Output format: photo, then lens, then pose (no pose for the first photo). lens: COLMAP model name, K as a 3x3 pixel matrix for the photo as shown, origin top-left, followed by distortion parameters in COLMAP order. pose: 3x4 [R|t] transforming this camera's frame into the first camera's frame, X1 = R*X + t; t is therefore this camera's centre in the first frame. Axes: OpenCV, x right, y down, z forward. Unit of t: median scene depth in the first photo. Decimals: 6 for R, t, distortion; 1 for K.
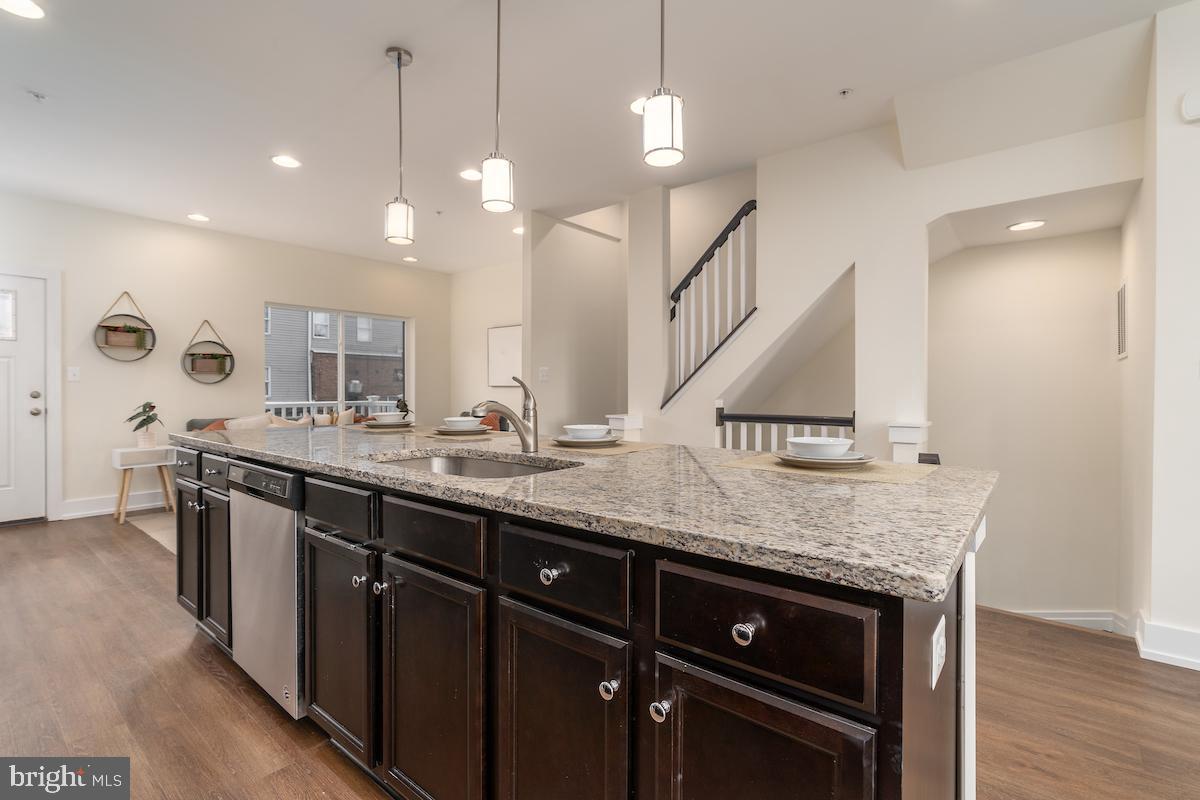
lens RADIAL K [[547.4, 0, 602.1], [0, 547.4, 397.3], [0, 0, 1]] dist [-0.008647, 0.003234]
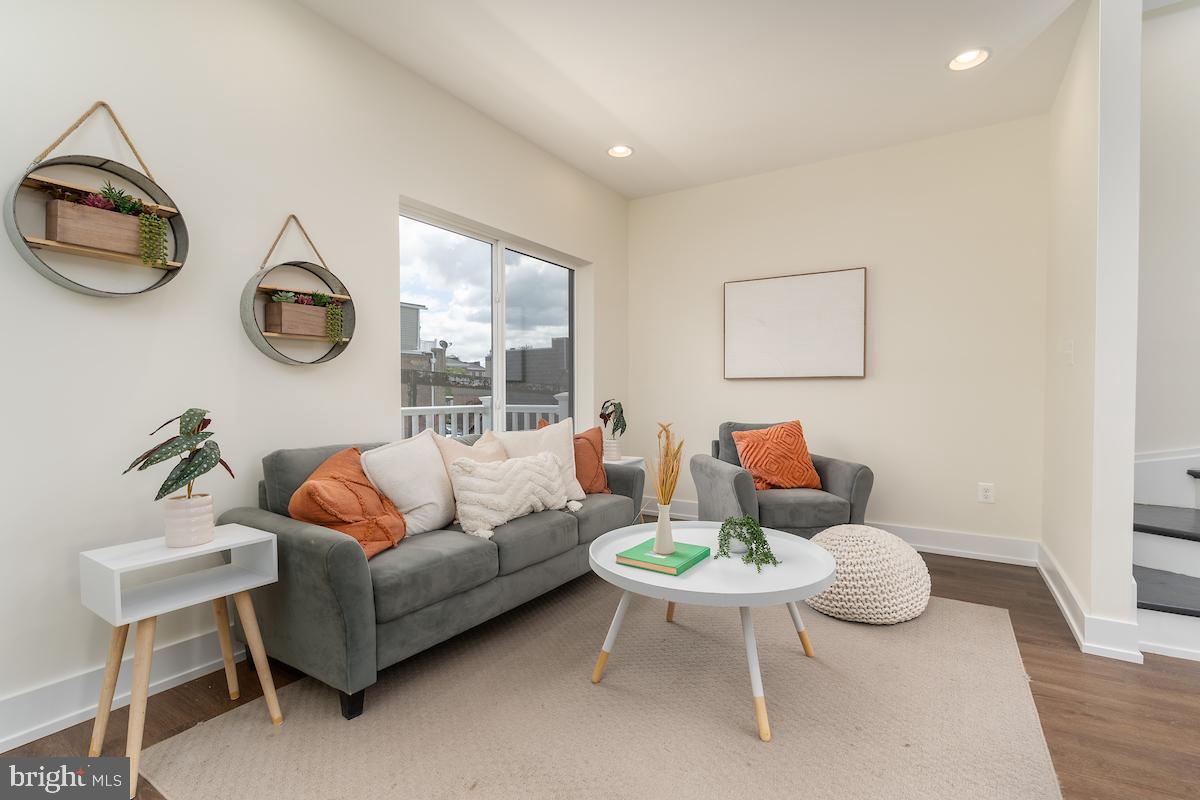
lens RADIAL K [[547.4, 0, 606.6], [0, 547.4, 401.4], [0, 0, 1]] dist [-0.008647, 0.003234]
pose [[0.992173, -0.012219, 0.124269, -0.620282], [0.012176, 0.999925, 0.001108, 0.006770], [-0.124273, 0.000413, 0.992248, 0.632031]]
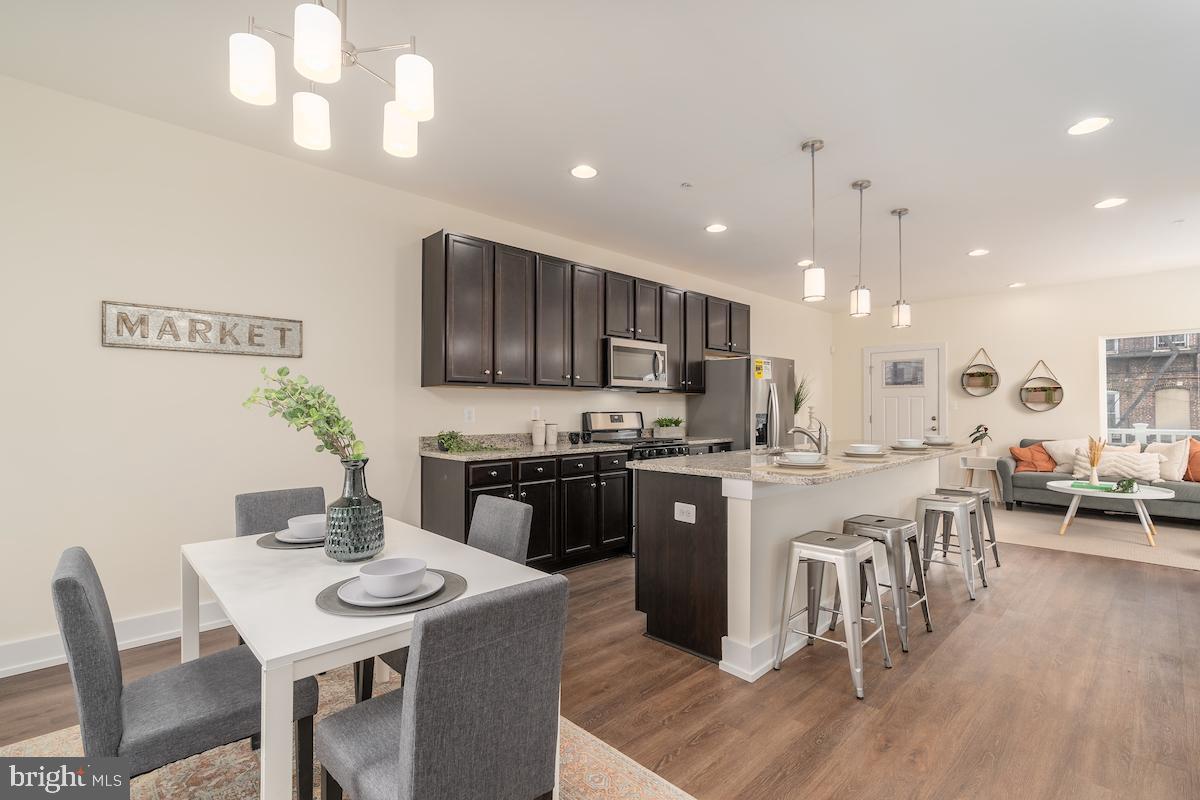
lens RADIAL K [[547.4, 0, 607.6], [0, 547.4, 394.9], [0, 0, 1]] dist [-0.008647, 0.003234]
pose [[-0.091574, -0.025504, -0.995472, 0.686014], [-0.015070, 0.999593, -0.024223, -0.020478], [0.995684, 0.012783, -0.091921, 0.153104]]
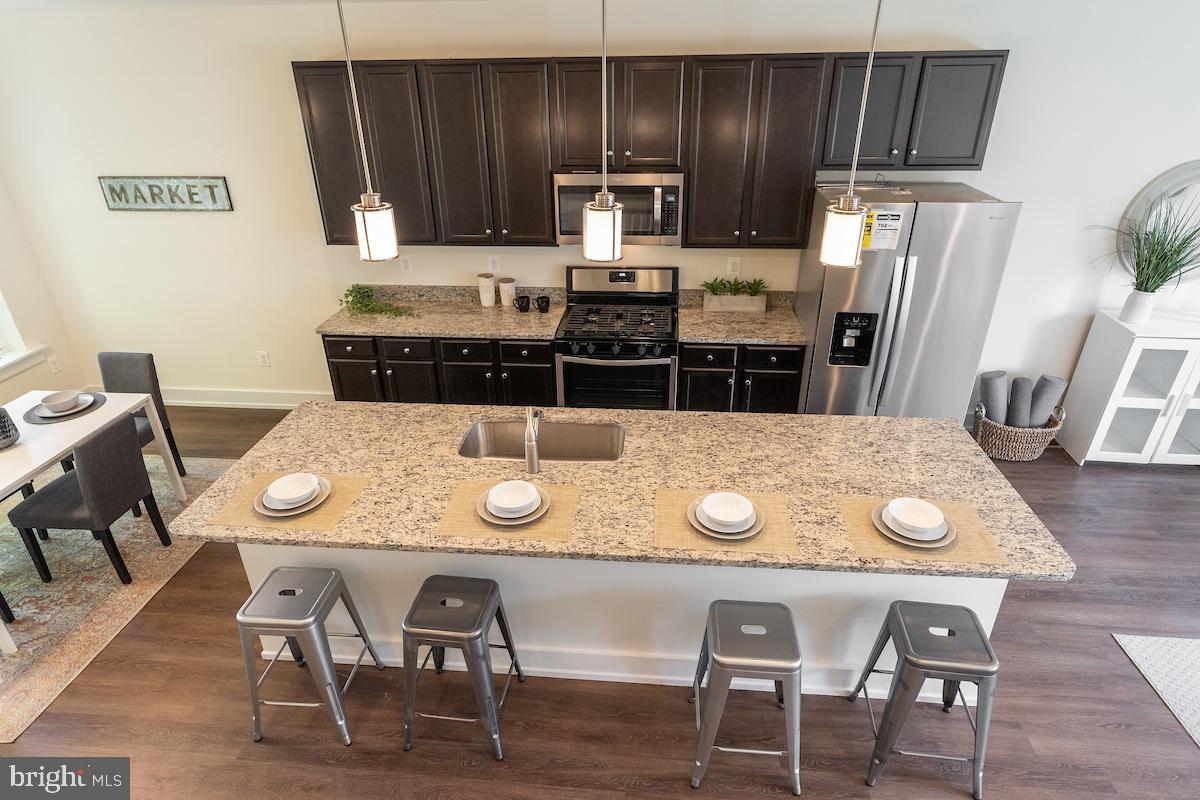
lens RADIAL K [[660.9, 0, 595.2], [0, 660.9, 401.5], [0, 0, 1]] dist [0.005151, 0.000754]
pose [[-0.828333, 0.261110, -0.495668, 0.165552], [0.003556, 0.887179, 0.461411, -0.262976], [0.560225, 0.380439, -0.735808, 0.773349]]
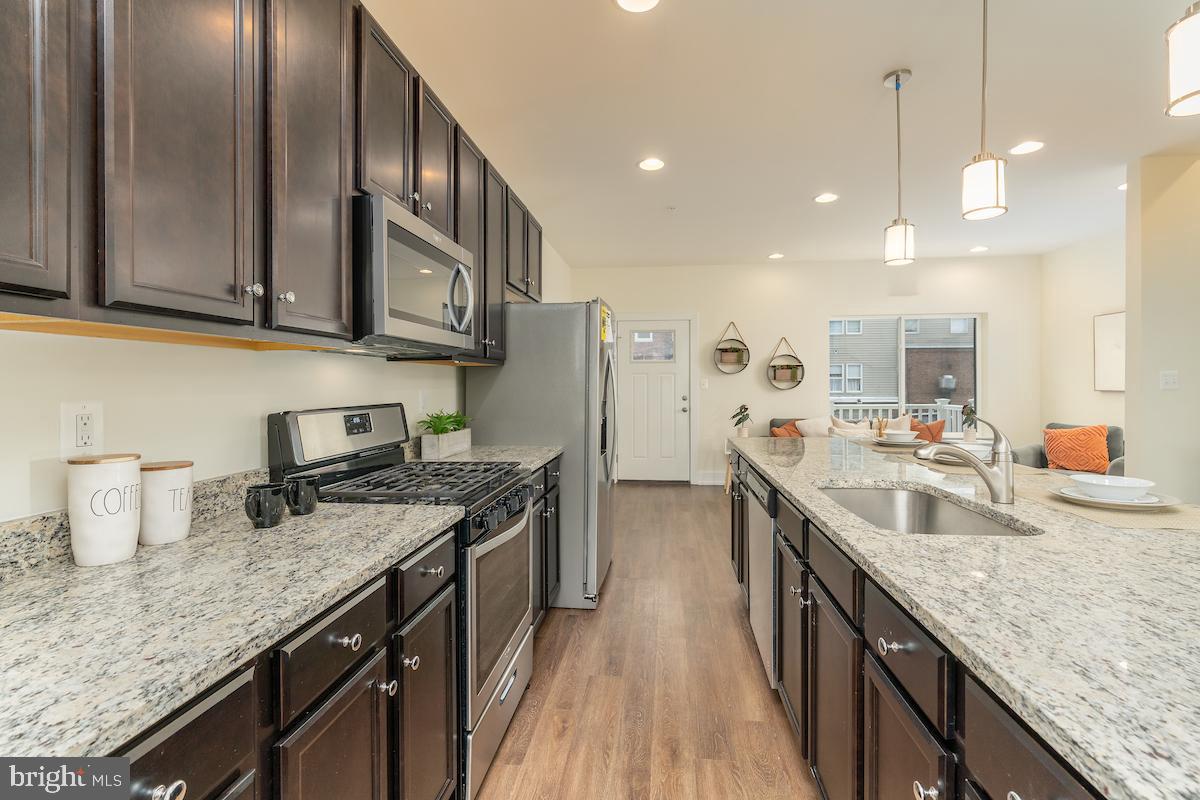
lens RADIAL K [[547.4, 0, 608.4], [0, 547.4, 391.5], [0, 0, 1]] dist [-0.008647, 0.003234]
pose [[0.545877, 0.008334, -0.837824, 0.094035], [-0.006792, 0.999962, 0.005521, -0.028543], [0.837838, 0.002677, 0.545913, 0.008463]]
